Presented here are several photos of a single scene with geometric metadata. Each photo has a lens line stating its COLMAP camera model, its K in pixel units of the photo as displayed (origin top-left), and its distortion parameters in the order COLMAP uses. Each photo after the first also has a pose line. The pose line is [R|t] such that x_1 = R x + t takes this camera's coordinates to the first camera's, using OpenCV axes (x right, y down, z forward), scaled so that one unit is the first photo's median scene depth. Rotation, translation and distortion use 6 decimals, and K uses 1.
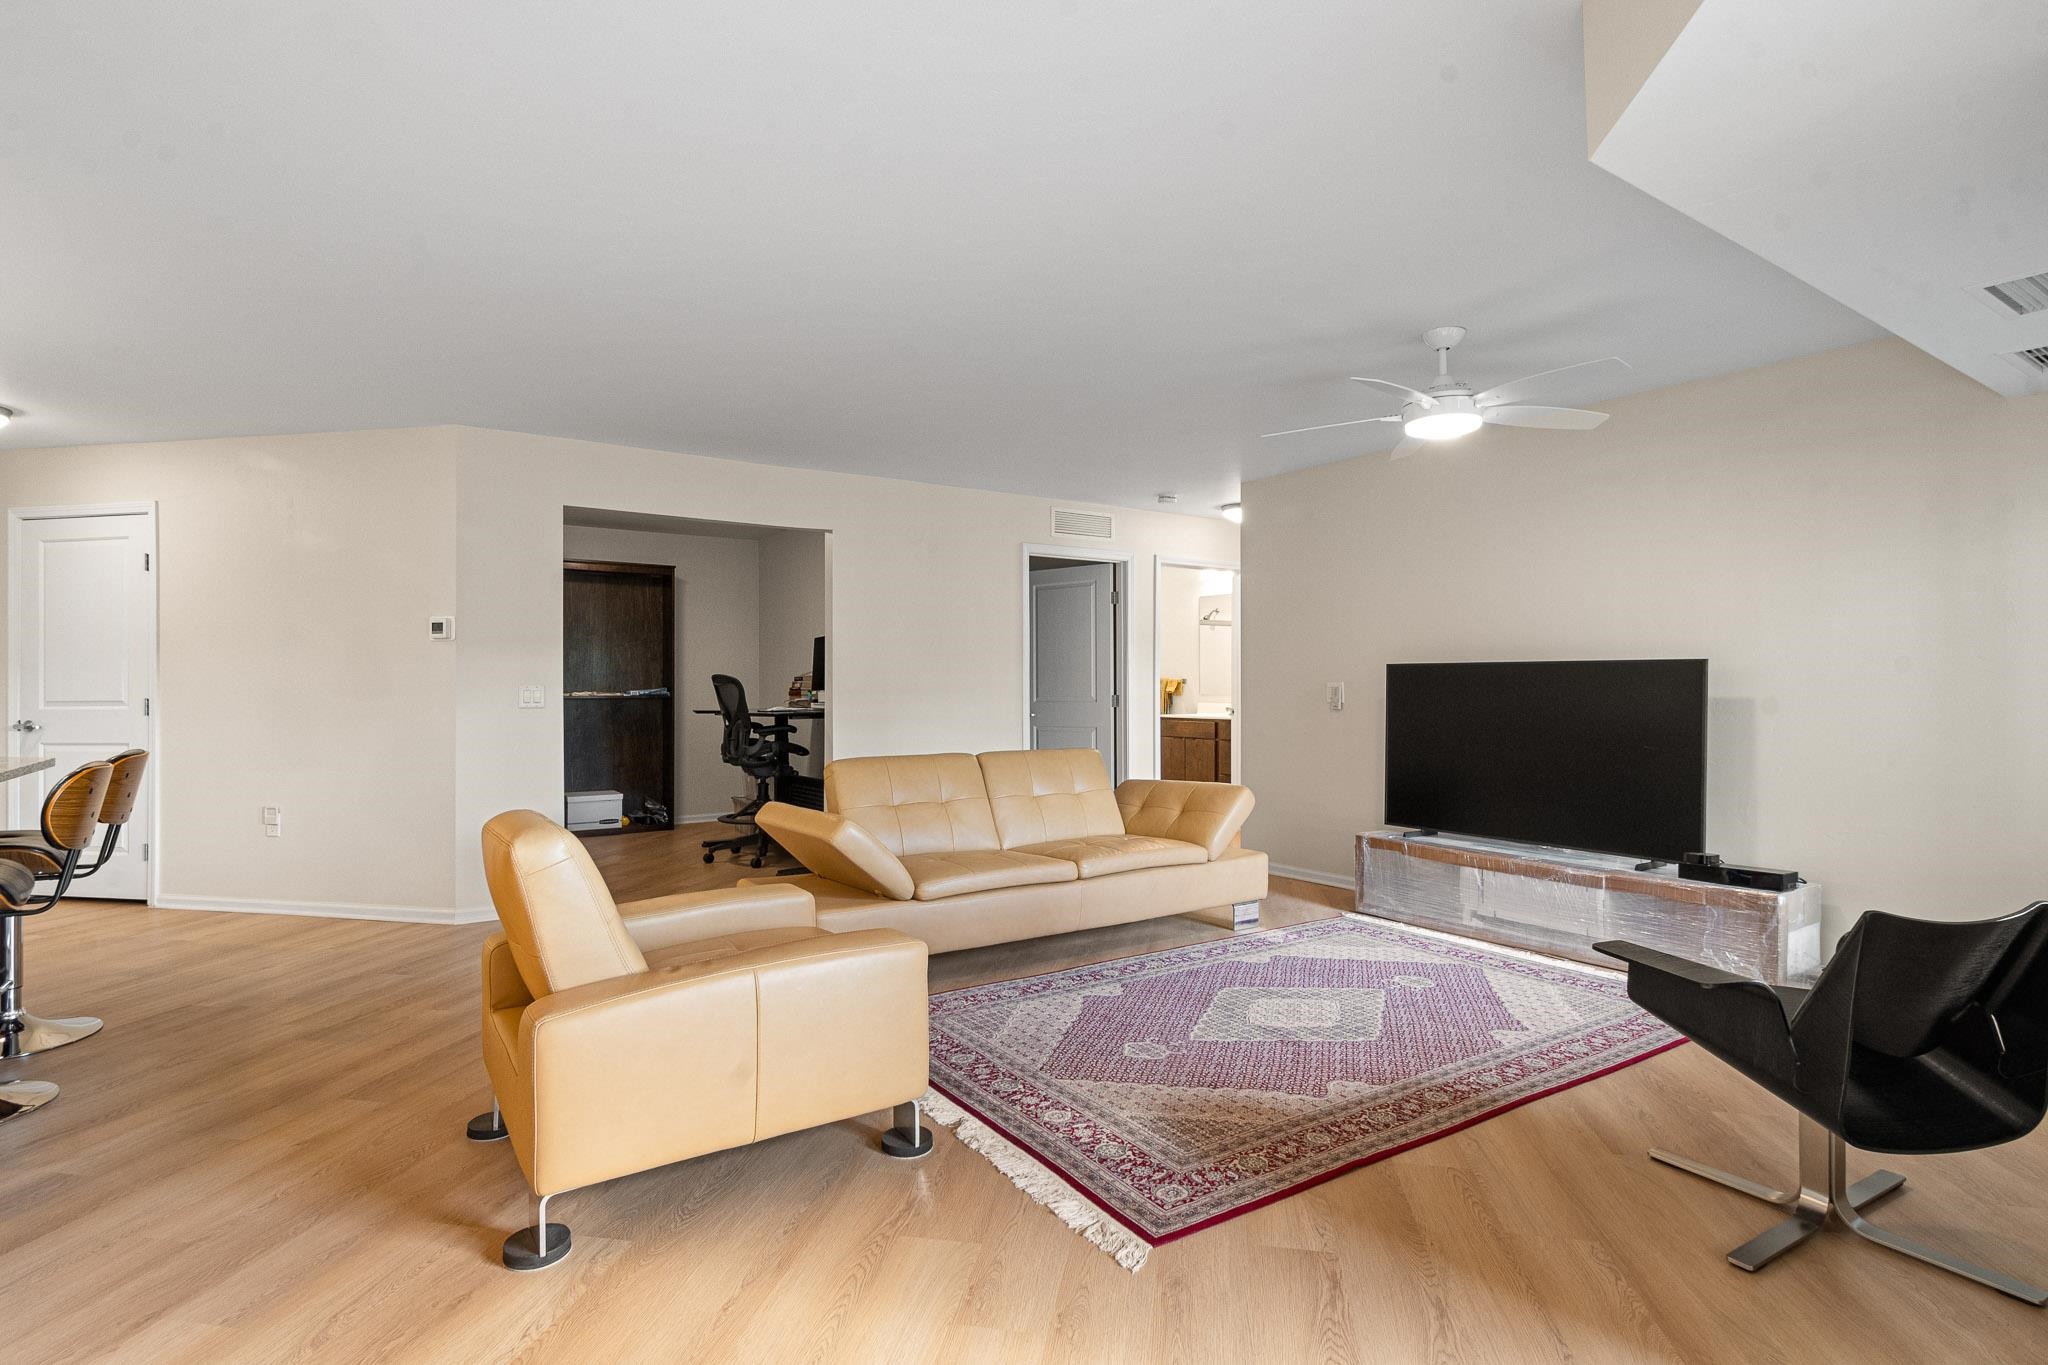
lens RADIAL K [[1027.9, 0, 1023.3], [0, 1027.9, 668.7], [0, 0, 1]] dist [-0.003465, -0.000221]
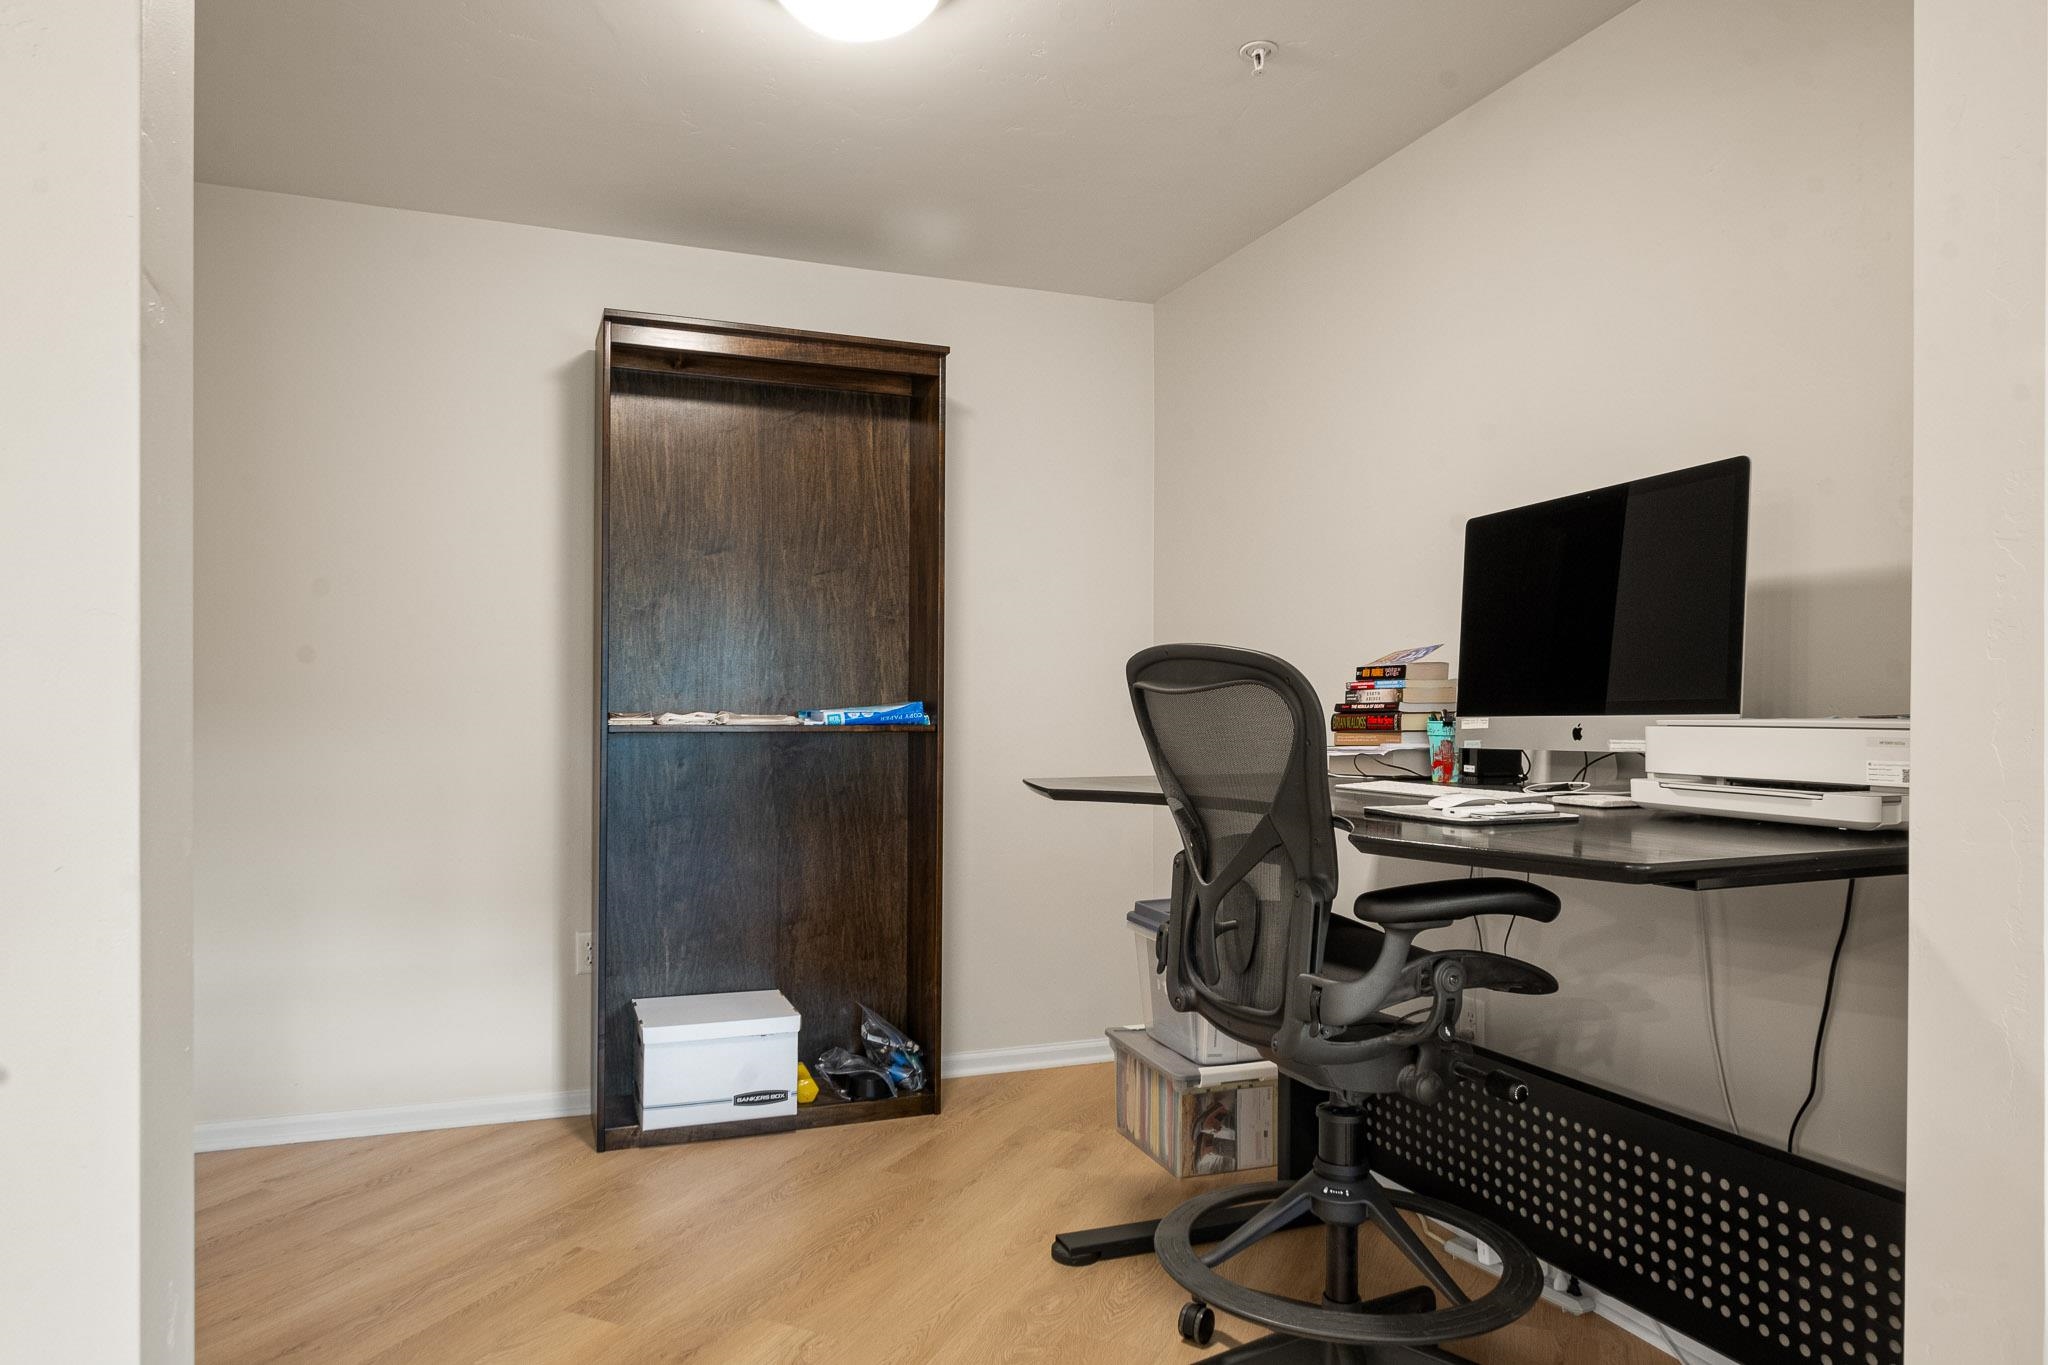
lens RADIAL K [[1278.3, 0, 1038.4], [0, 1278.3, 726.9], [0, 0, 1]] dist [0.003902, 0.001355]
pose [[0.979979, 0.014319, -0.198586, -0.273572], [-0.008928, 0.999568, 0.028016, 0.017507], [0.198902, -0.025682, 0.979683, 0.718098]]
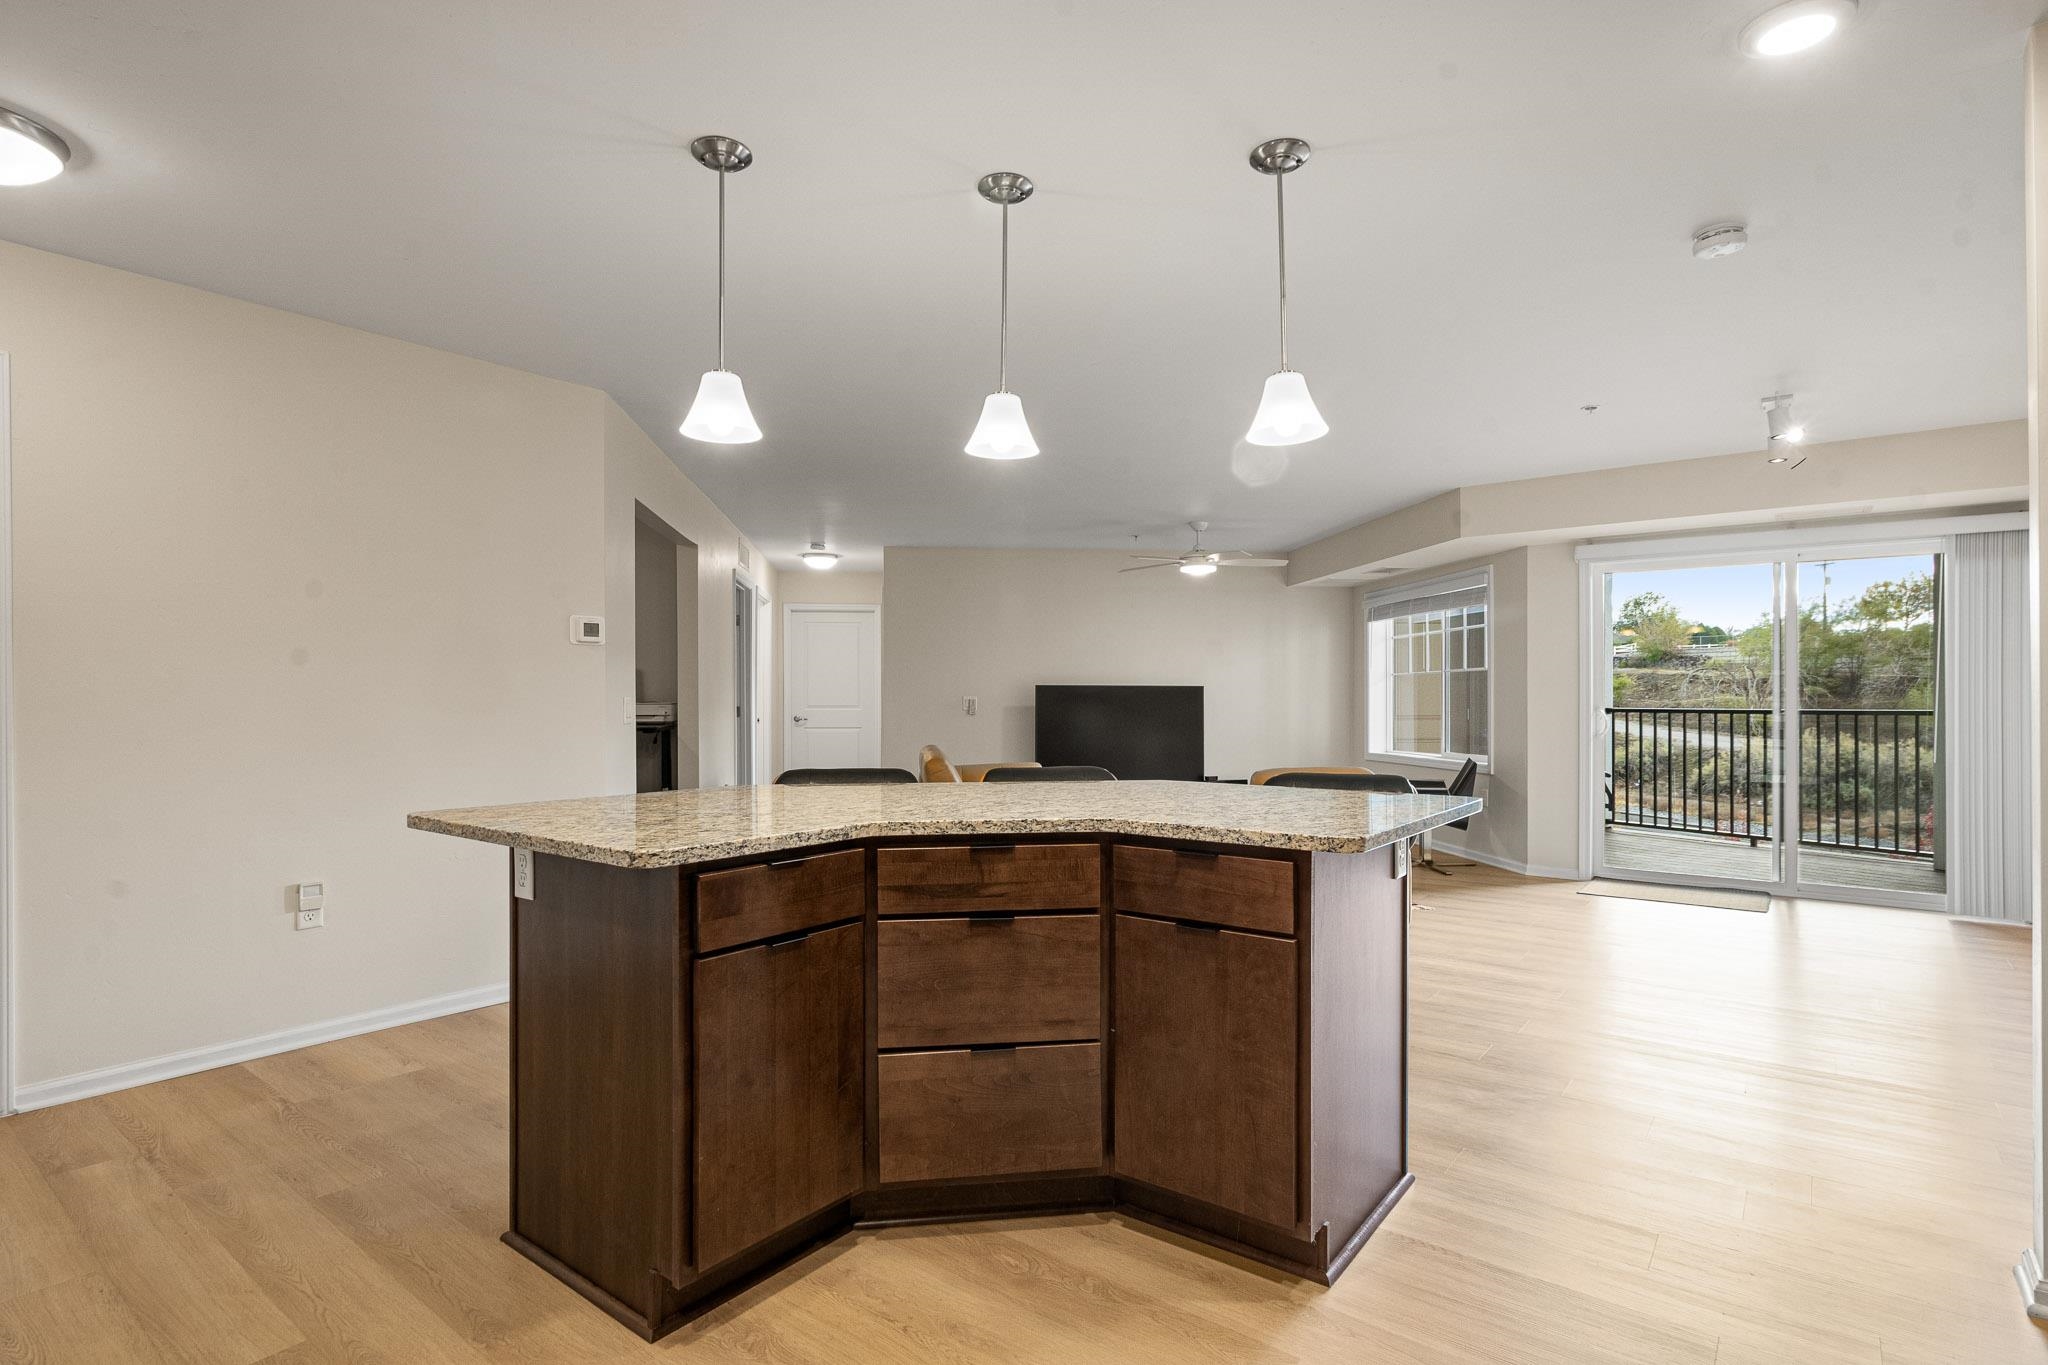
lens RADIAL K [[1027.9, 0, 1021.8], [0, 1027.9, 692.0], [0, 0, 1]] dist [-0.003465, -0.000221]
pose [[0.440145, 0.005188, 0.897912, -0.887951], [-0.014937, 0.999887, 0.001544, 0.003040], [-0.897802, -0.014092, 0.440173, 0.245952]]
